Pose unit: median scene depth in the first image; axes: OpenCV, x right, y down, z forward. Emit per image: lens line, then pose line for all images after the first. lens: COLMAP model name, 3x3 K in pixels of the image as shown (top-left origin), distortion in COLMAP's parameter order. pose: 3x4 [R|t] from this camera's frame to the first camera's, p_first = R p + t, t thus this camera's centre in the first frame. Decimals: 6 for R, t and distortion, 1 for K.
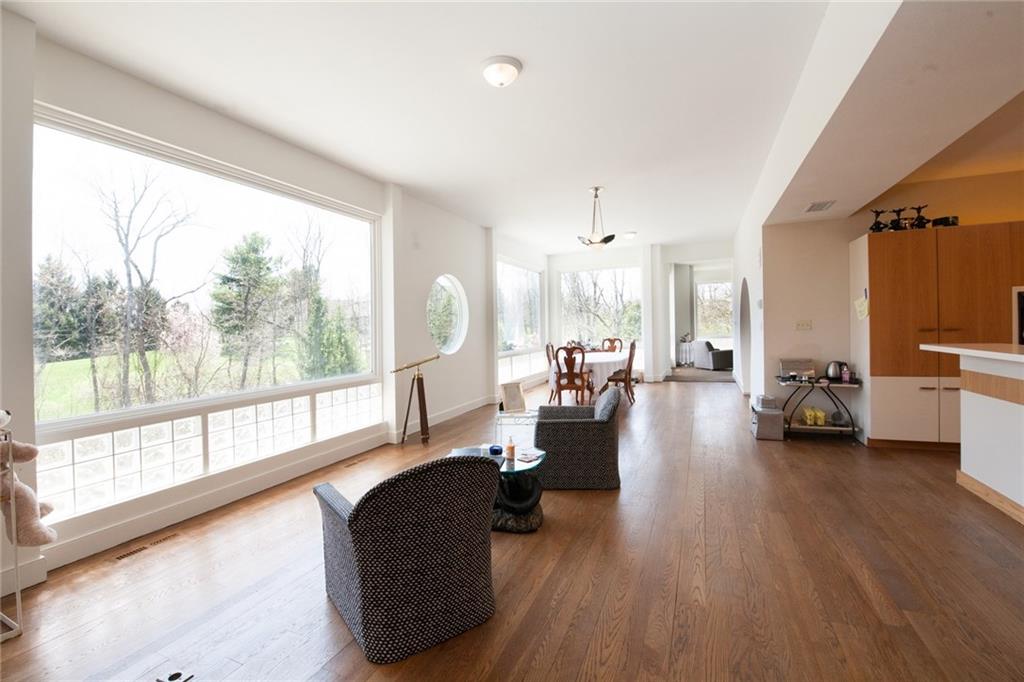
lens RADIAL K [[452.3, 0, 524.4], [0, 452.3, 331.0], [0, 0, 1]] dist [-0.014559, -0.000129]
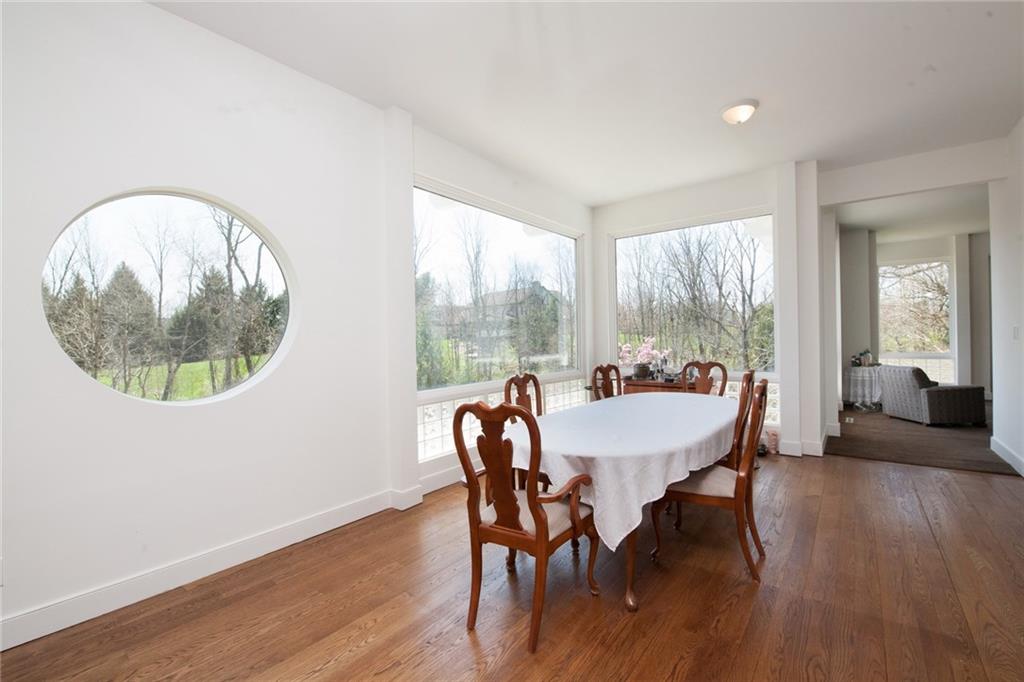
lens RADIAL K [[452.3, 0, 524.4], [0, 452.3, 331.0], [0, 0, 1]] dist [-0.014559, -0.000129]
pose [[0.965670, 0.012103, -0.259491, 0.099303], [-0.016597, 0.999748, -0.015132, -0.003745], [0.259243, 0.018920, 0.965627, 0.369134]]
